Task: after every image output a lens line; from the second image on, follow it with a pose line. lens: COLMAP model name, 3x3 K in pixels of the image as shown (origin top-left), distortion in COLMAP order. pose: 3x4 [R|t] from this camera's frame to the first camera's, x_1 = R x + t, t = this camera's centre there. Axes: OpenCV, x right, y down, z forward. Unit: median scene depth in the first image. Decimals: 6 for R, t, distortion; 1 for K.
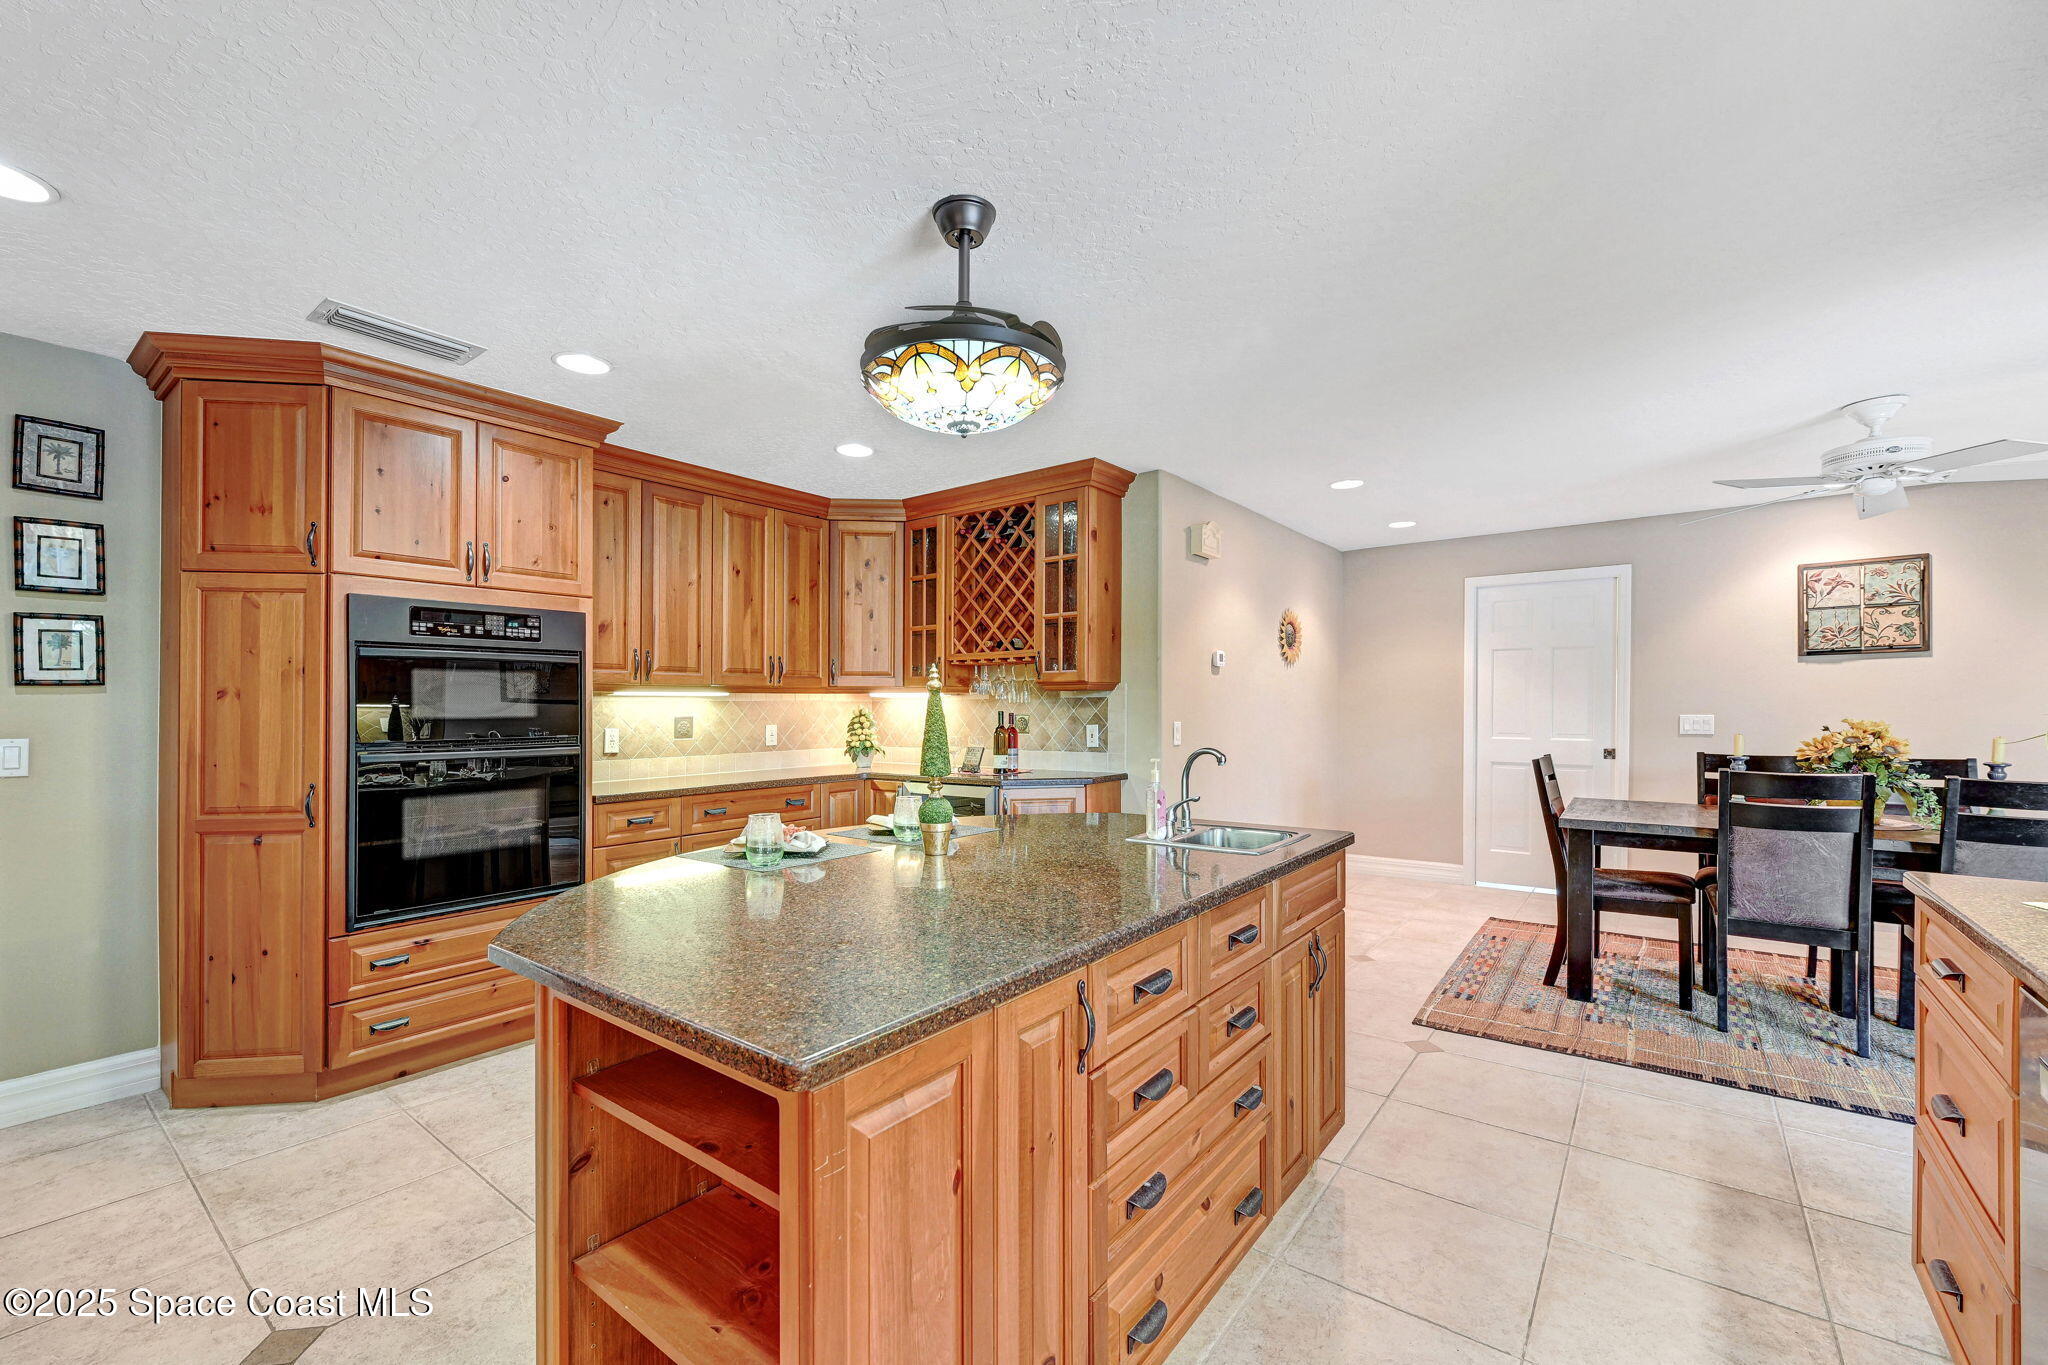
lens RADIAL K [[837.2, 0, 1022.8], [0, 837.2, 699.5], [0, 0, 1]] dist [0.001616, 0.000037]
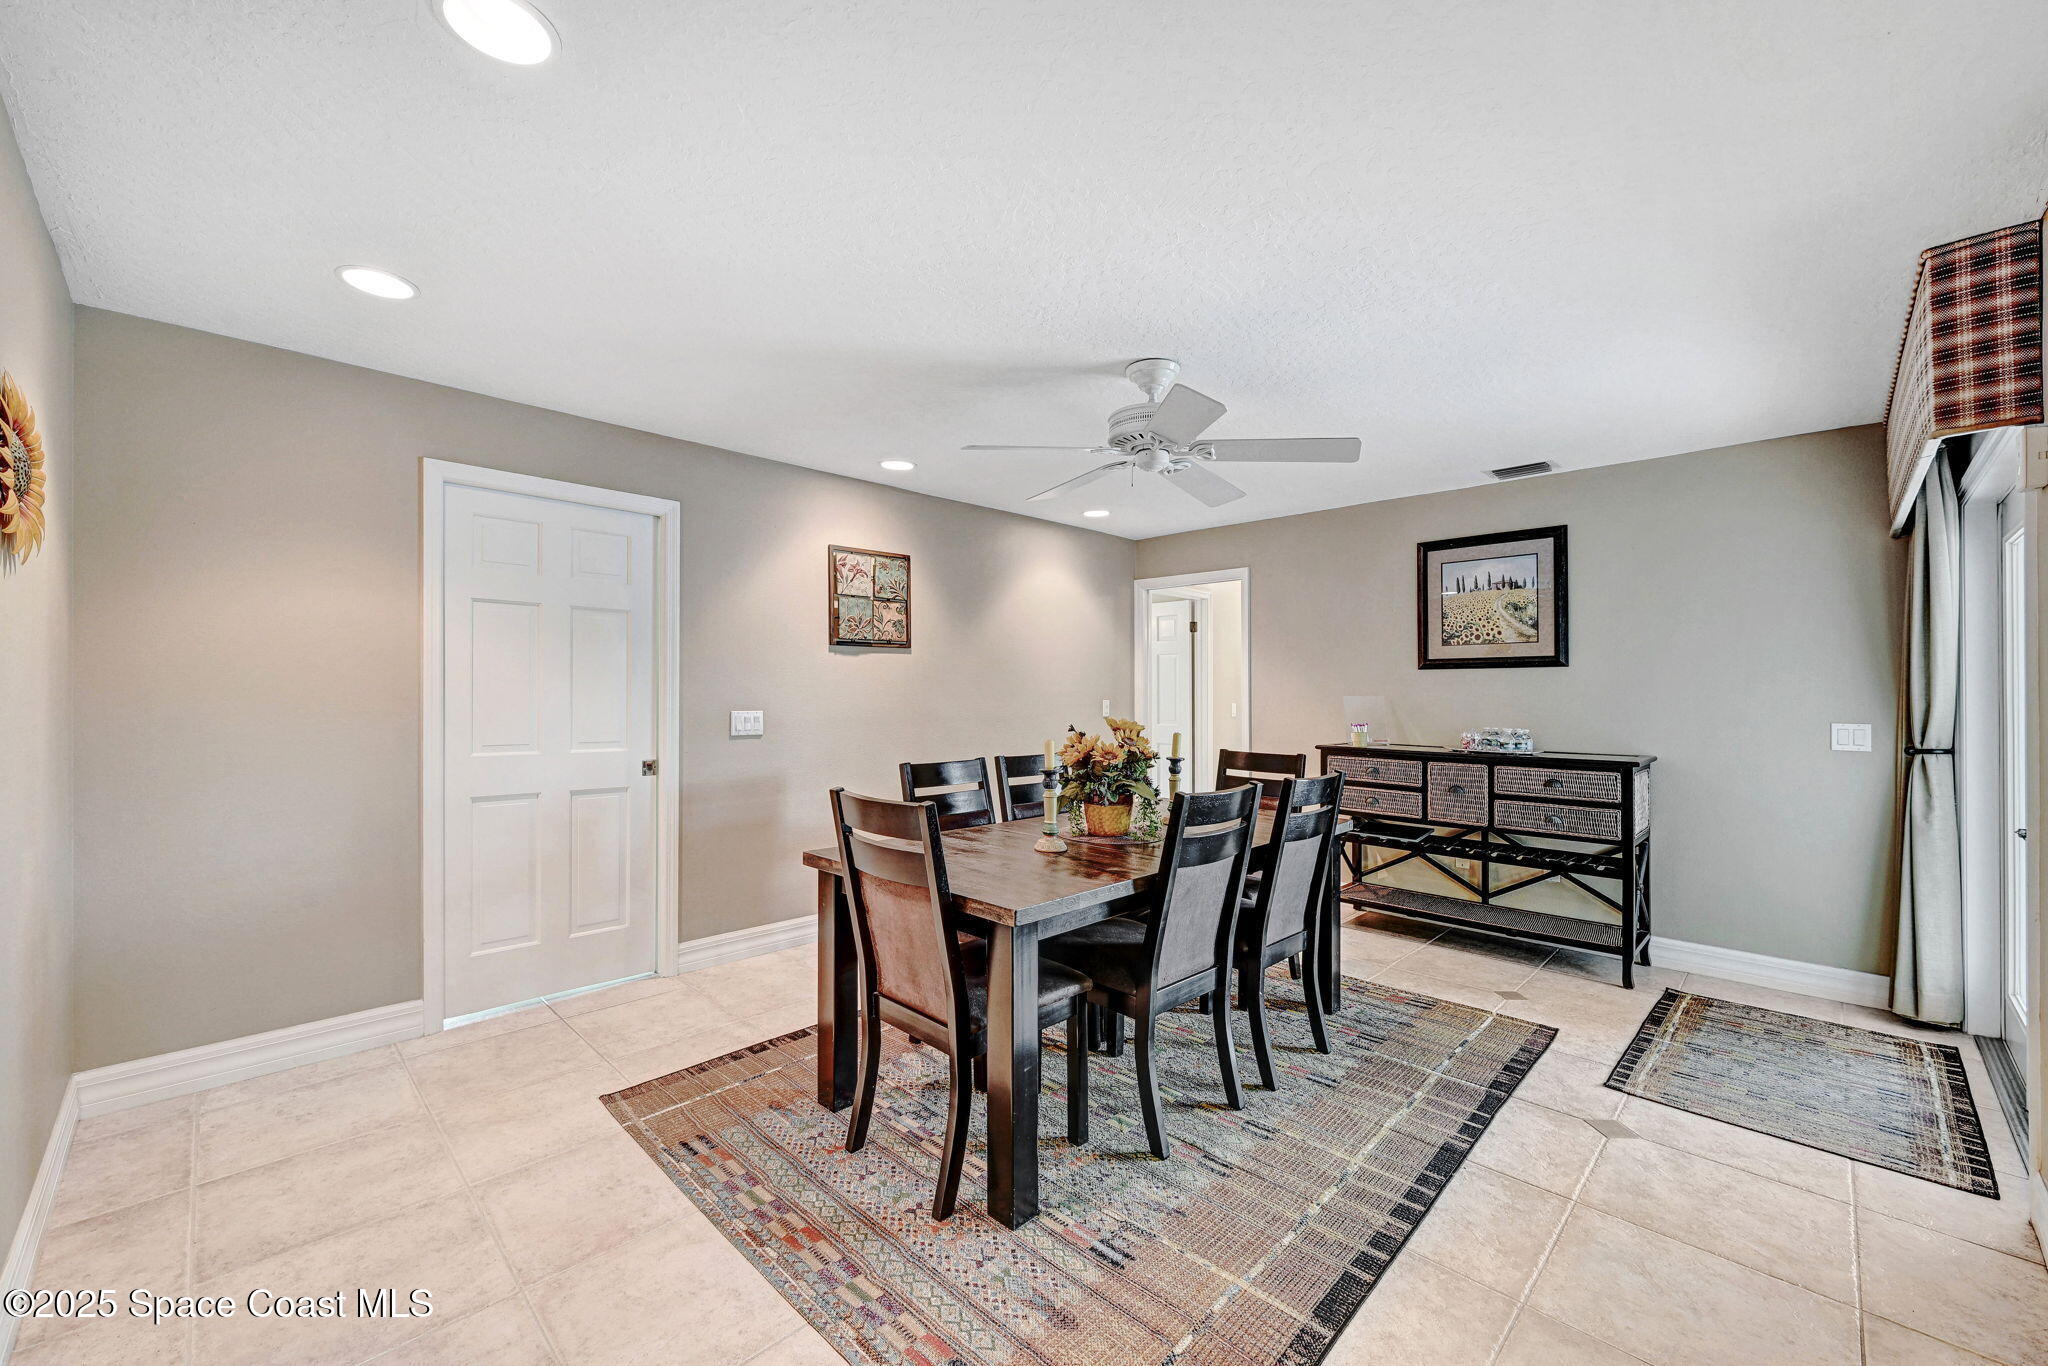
lens RADIAL K [[803.2, 0, 1021.0], [0, 803.2, 700.5], [0, 0, 1]] dist [0.000794, 0.000040]
pose [[0.133874, -0.001744, 0.990997, 0.095423], [-0.012609, 0.999915, 0.003463, 0.002823], [-0.990918, -0.012959, 0.133841, 0.714437]]
